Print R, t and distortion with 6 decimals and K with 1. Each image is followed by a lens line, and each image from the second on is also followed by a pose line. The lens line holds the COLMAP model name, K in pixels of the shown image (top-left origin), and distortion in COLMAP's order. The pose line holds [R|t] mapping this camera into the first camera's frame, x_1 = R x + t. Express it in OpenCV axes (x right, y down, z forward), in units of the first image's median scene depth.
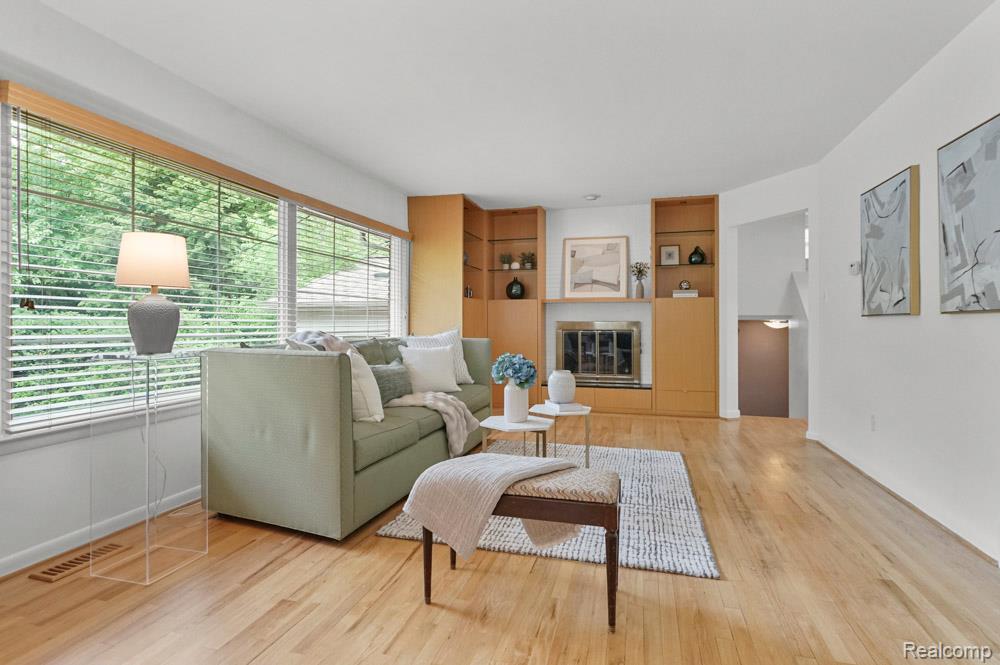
lens RADIAL K [[532.9, 0, 495.7], [0, 532.9, 328.5], [0, 0, 1]] dist [-0.001944, 0.003453]
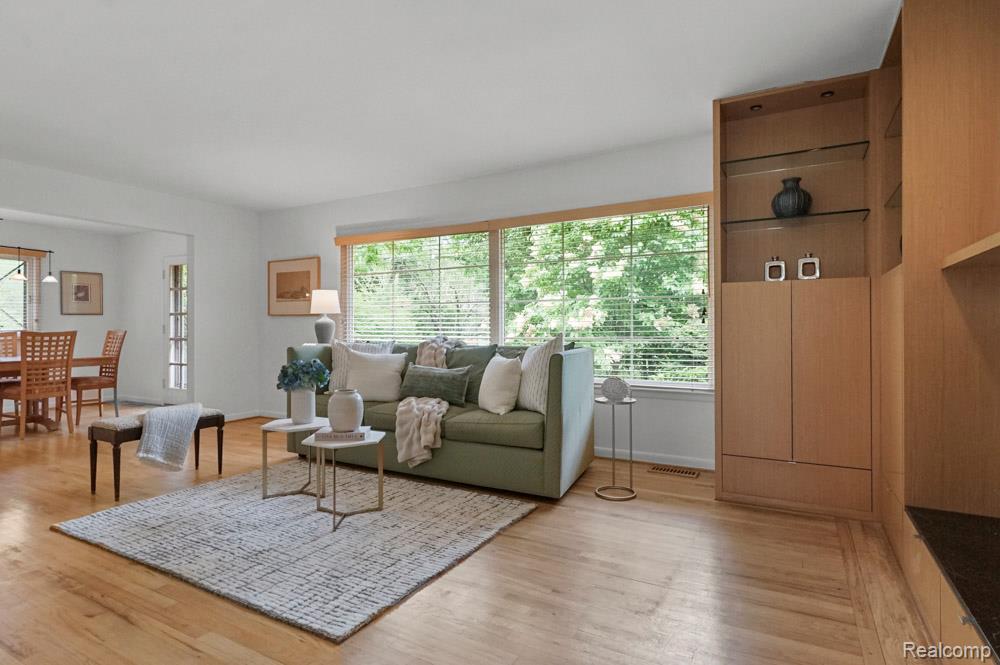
lens RADIAL K [[532.9, 0, 493.0], [0, 532.9, 330.0], [0, 0, 1]] dist [-0.001944, 0.003453]
pose [[-0.258721, 0.002419, -0.965949, 0.501111], [-0.003092, 0.999990, 0.003332, -0.008475], [0.965947, 0.003849, -0.258711, 0.851620]]
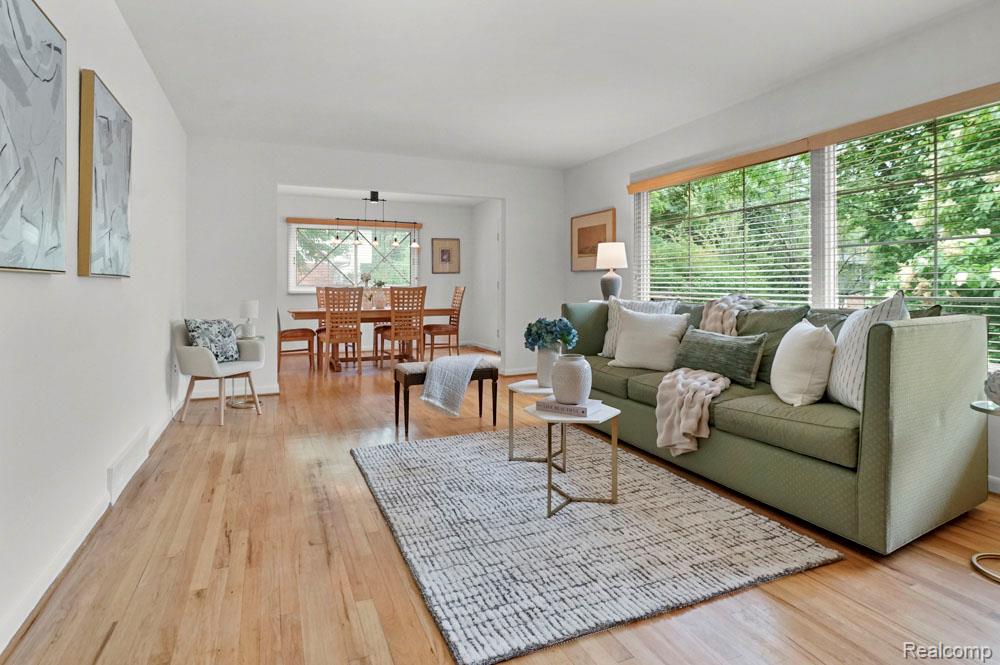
lens RADIAL K [[532.9, 0, 492.6], [0, 532.9, 285.9], [0, 0, 1]] dist [-0.001944, 0.003453]
pose [[-0.789688, 0.001640, -0.613506, 0.375558], [-0.001656, 0.999987, 0.004804, -0.008356], [0.613506, 0.004809, -0.789675, 0.888954]]
